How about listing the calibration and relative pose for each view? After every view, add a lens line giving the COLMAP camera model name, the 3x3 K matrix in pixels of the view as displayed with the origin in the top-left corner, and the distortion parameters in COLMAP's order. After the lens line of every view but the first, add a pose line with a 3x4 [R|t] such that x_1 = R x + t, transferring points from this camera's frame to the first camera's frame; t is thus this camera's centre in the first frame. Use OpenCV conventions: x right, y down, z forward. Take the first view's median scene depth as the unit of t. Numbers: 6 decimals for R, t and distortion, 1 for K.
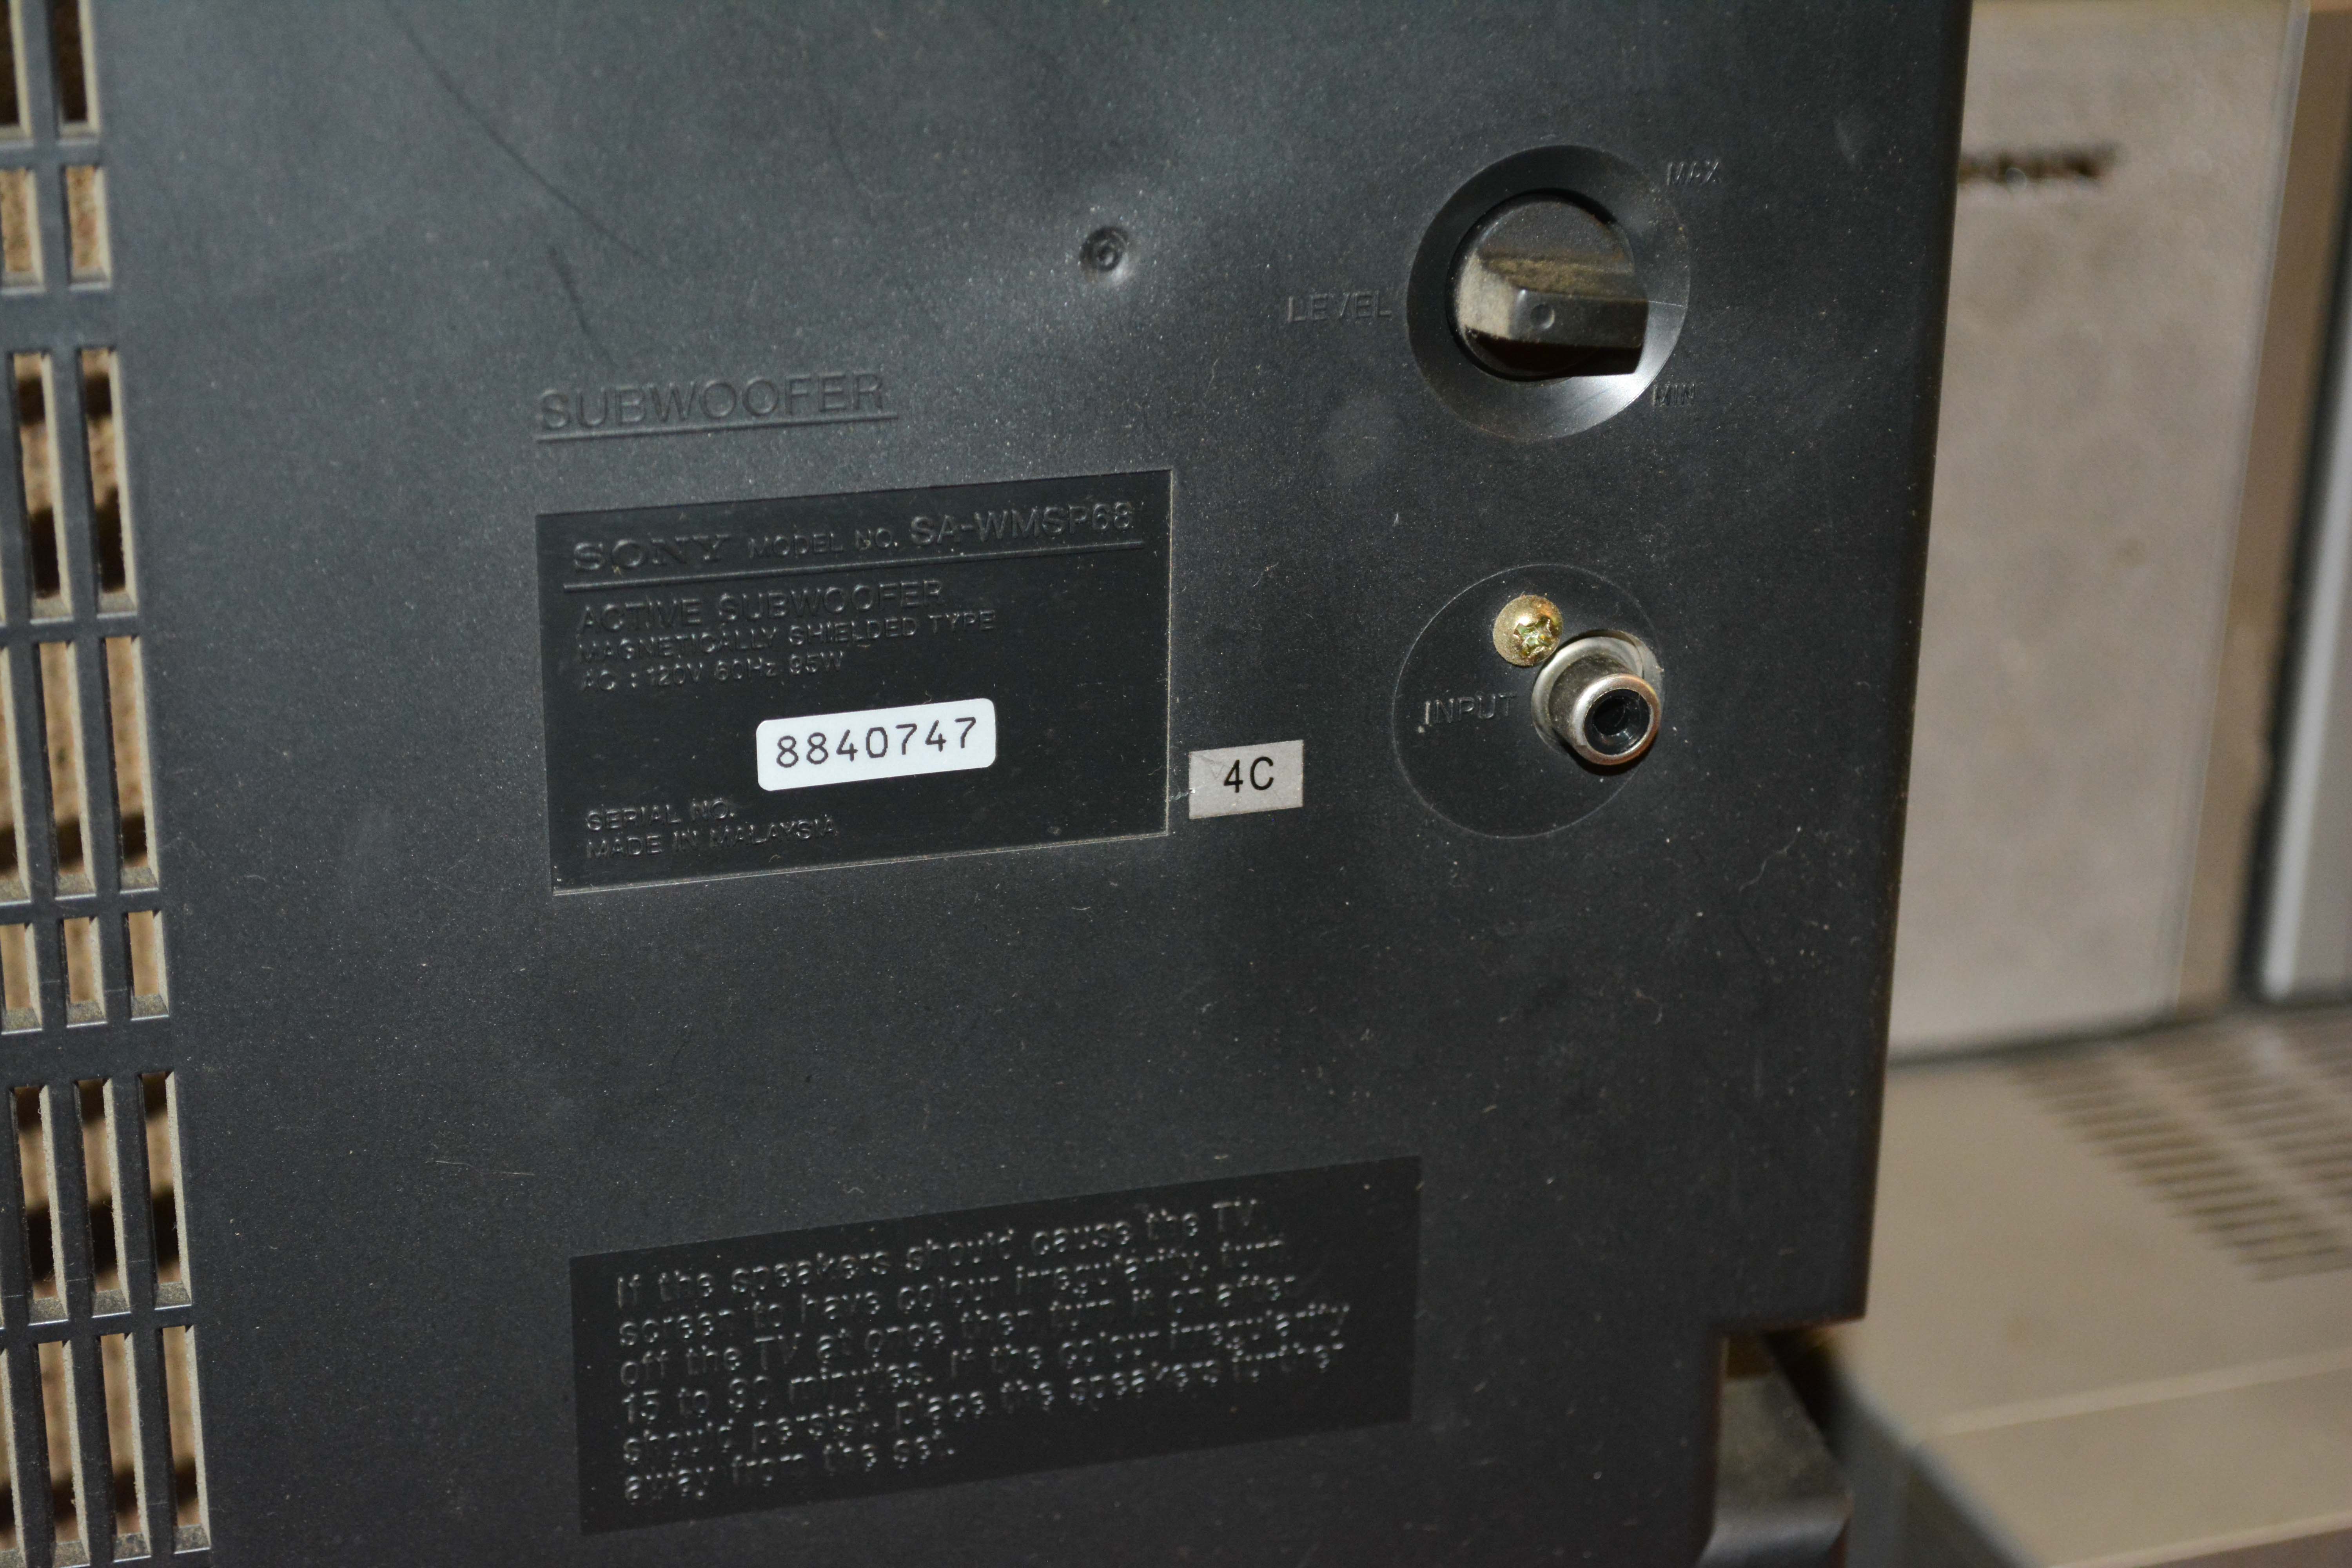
lens RADIAL K [[4320.5, 0, 1168.9], [0, 4320.5, 783.0], [0, 0, 1]] dist [0.017531, 0.000000]
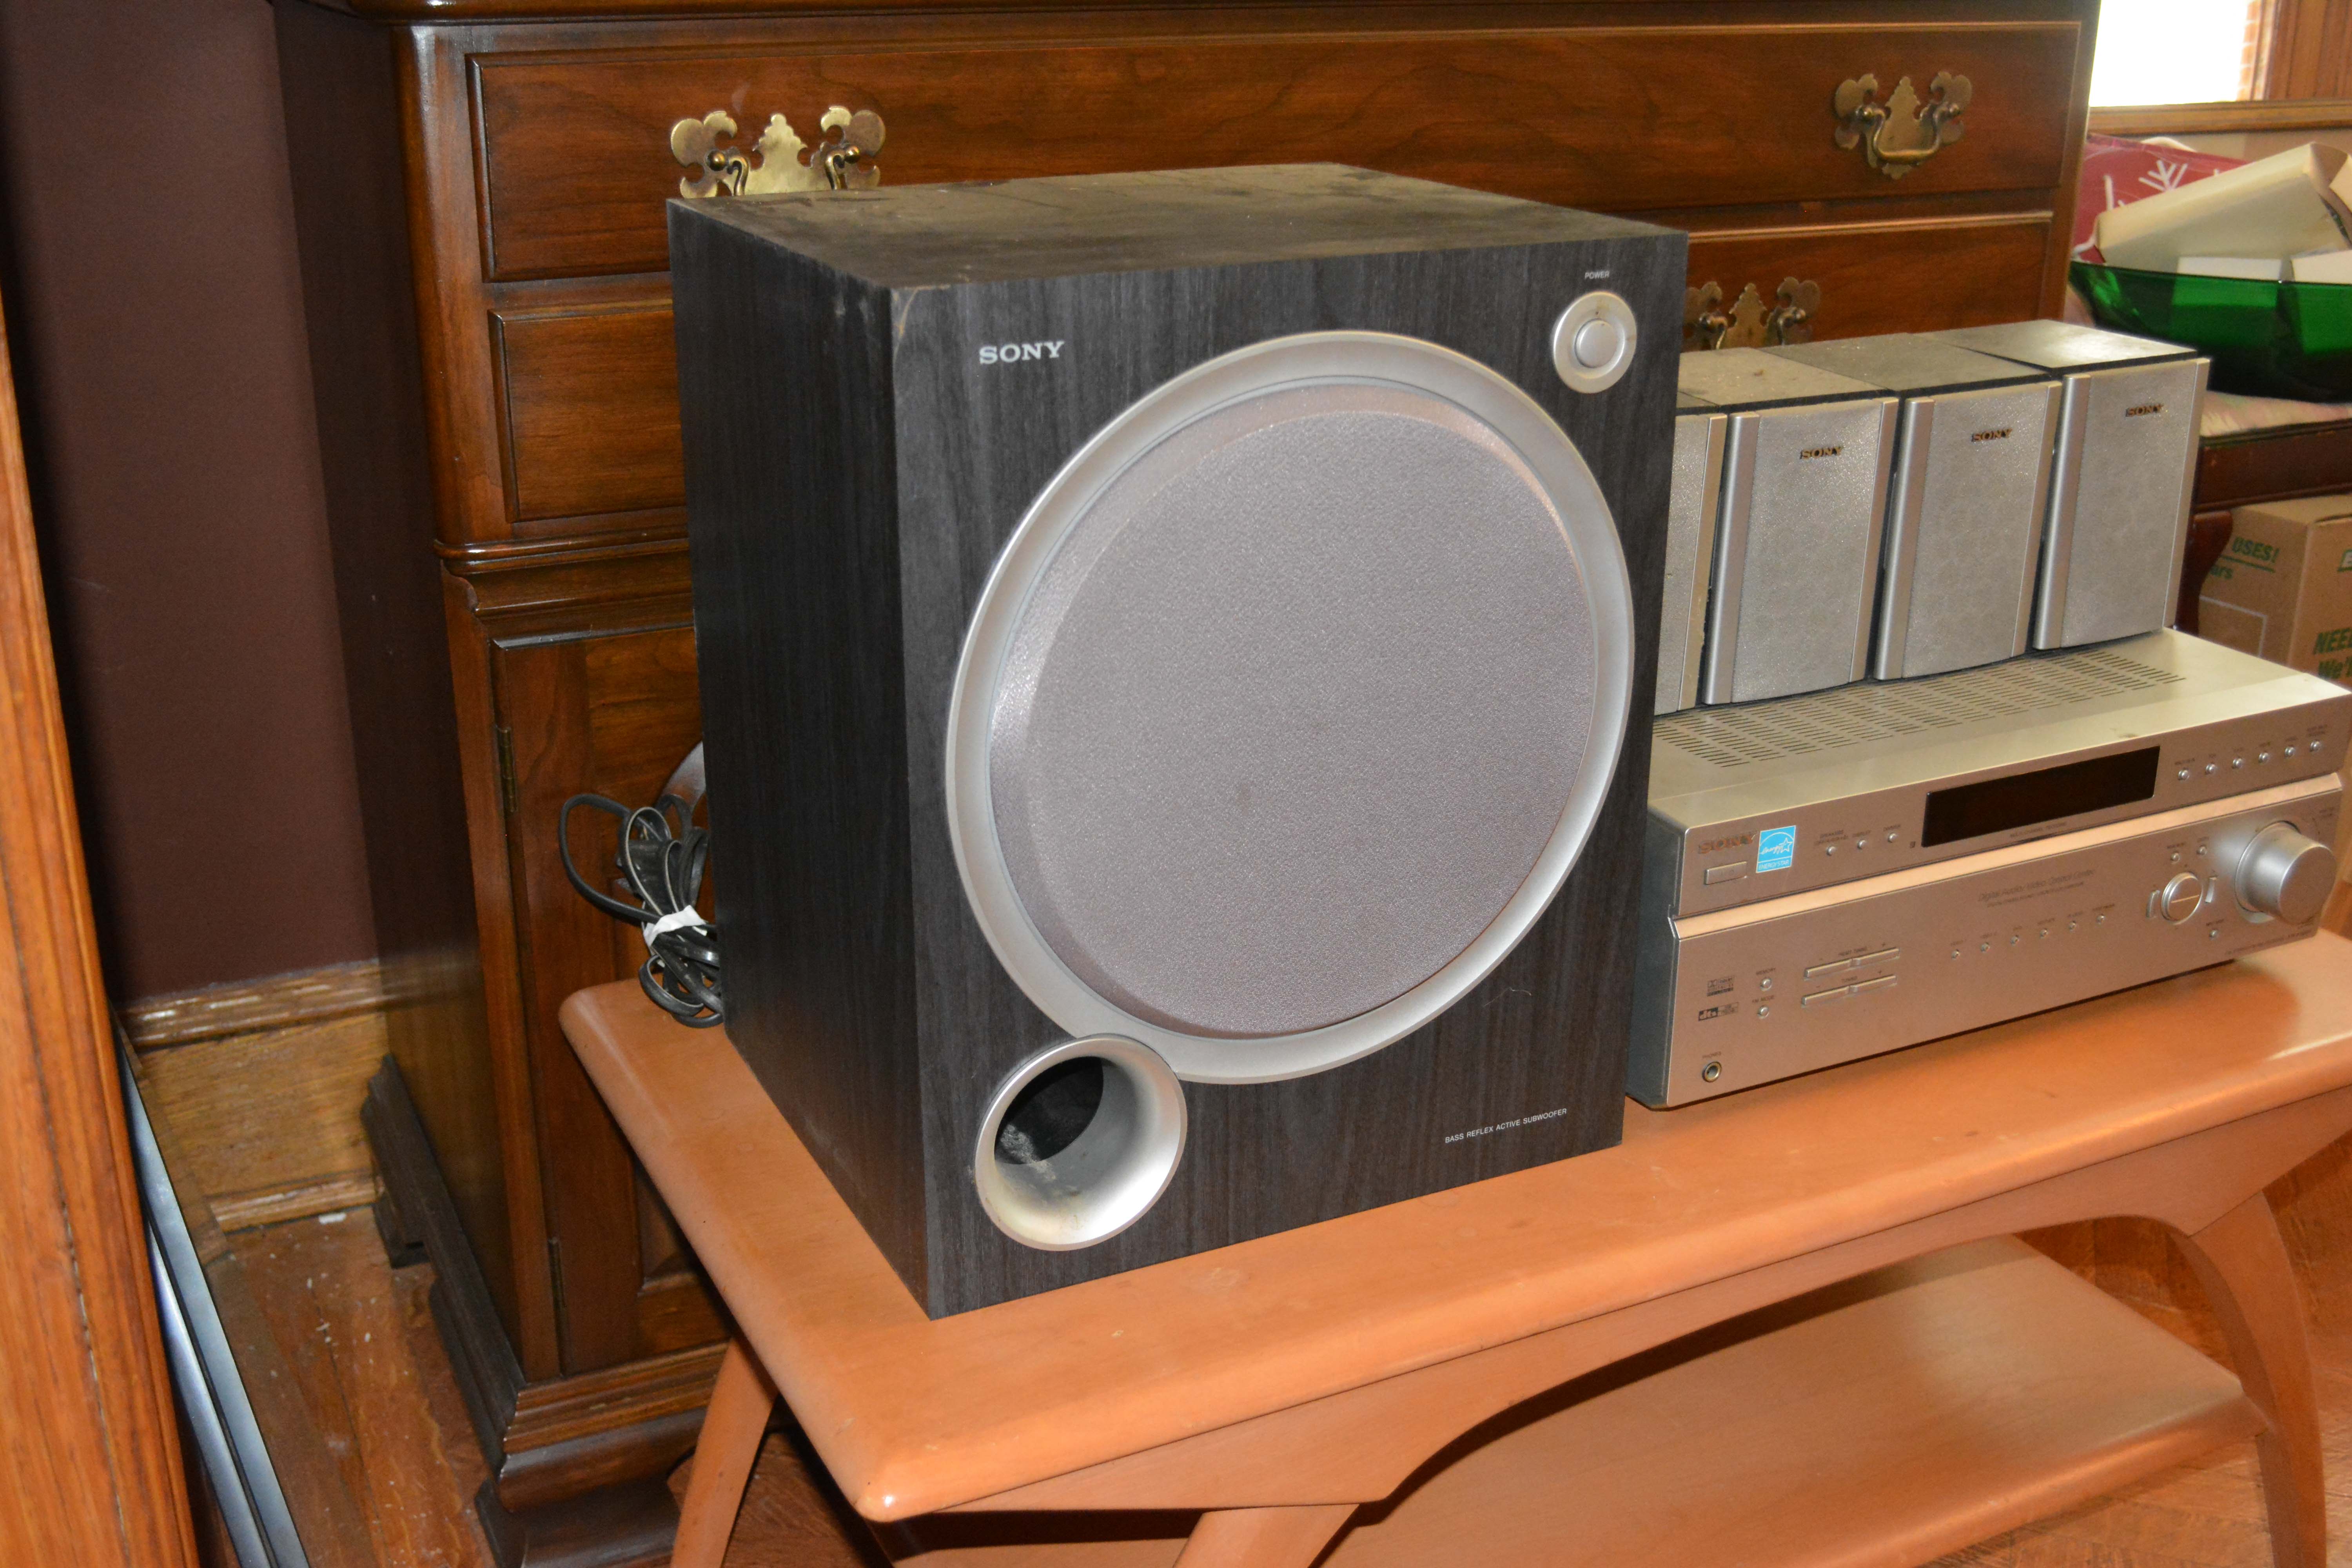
lens RADIAL K [[2445.4, 0, 1187.0], [0, 2445.4, 783.0], [0, 0, 1]] dist [-0.055596, 0.000000]
pose [[0.991006, -0.049909, 0.124162, -0.664456], [0.051296, 0.998651, -0.008002, 0.176282], [-0.123596, 0.014299, 0.992230, -1.448248]]
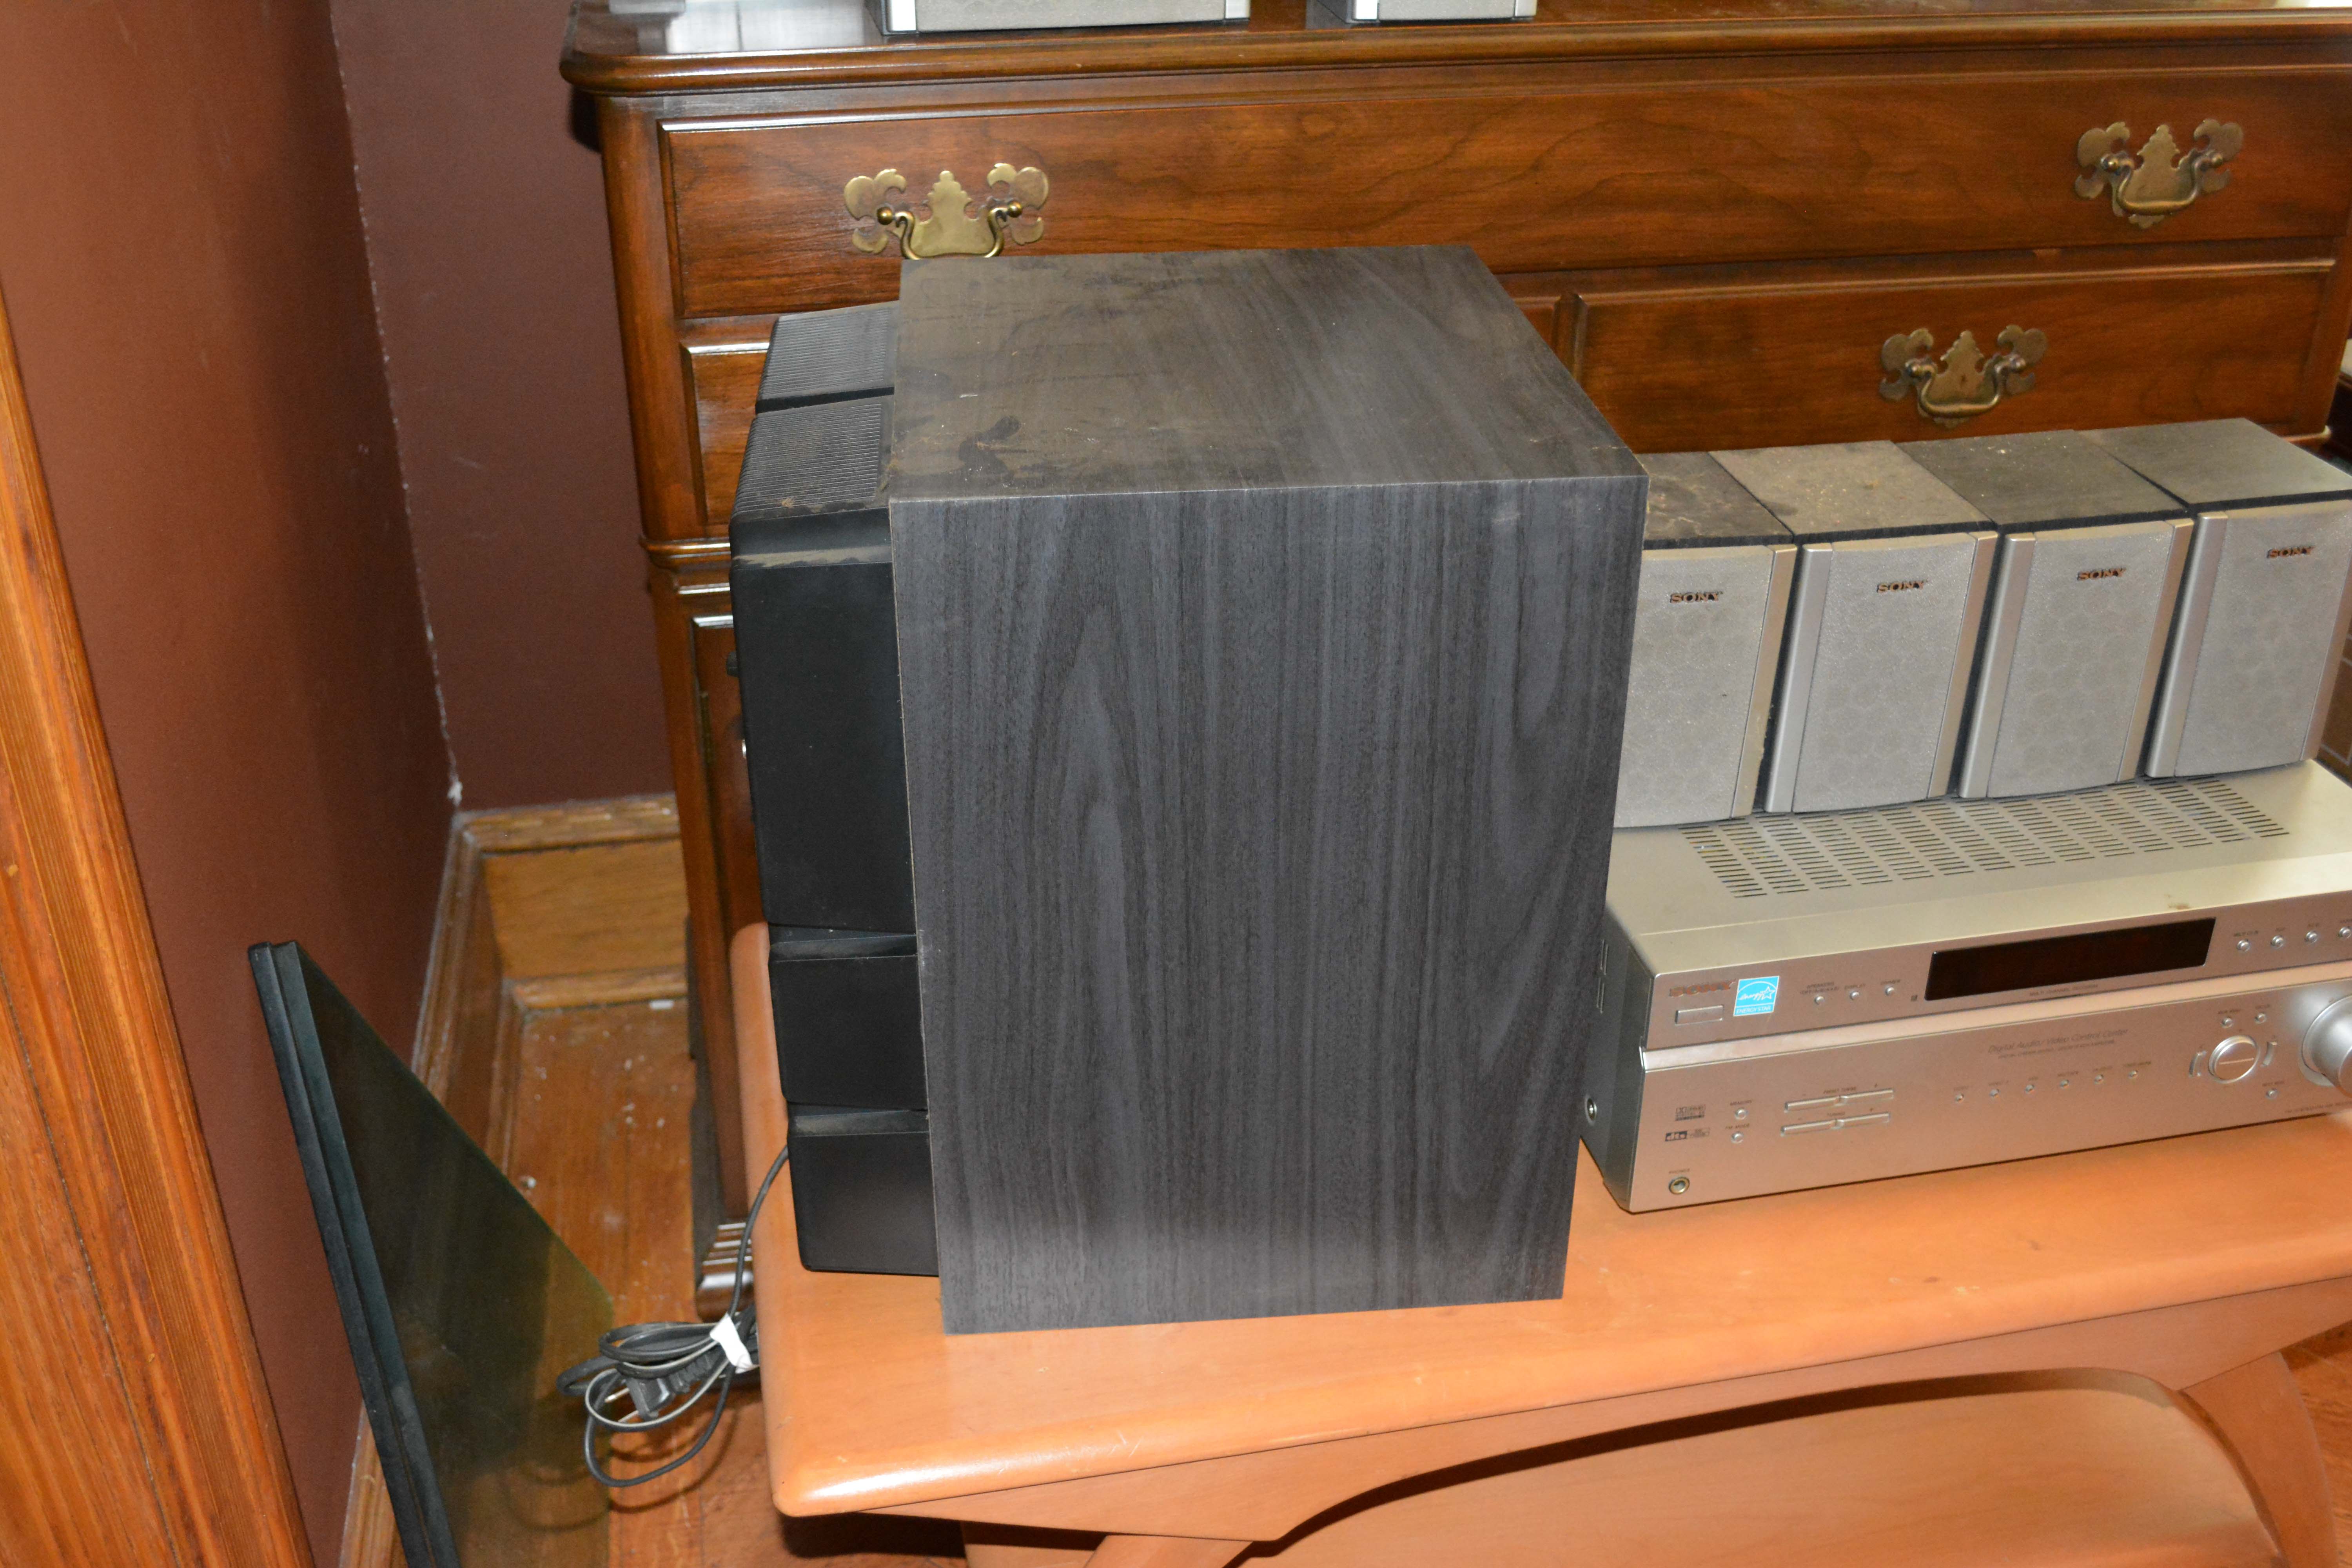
lens RADIAL K [[2339.0, 0, 1190.8], [0, 2339.0, 788.4], [0, 0, 1]] dist [-0.056198, 0.000000]
pose [[0.992289, 0.053420, -0.111840, 0.005253], [-0.038885, 0.990969, 0.128332, -0.328103], [0.117685, -0.122994, 0.985405, -1.532547]]
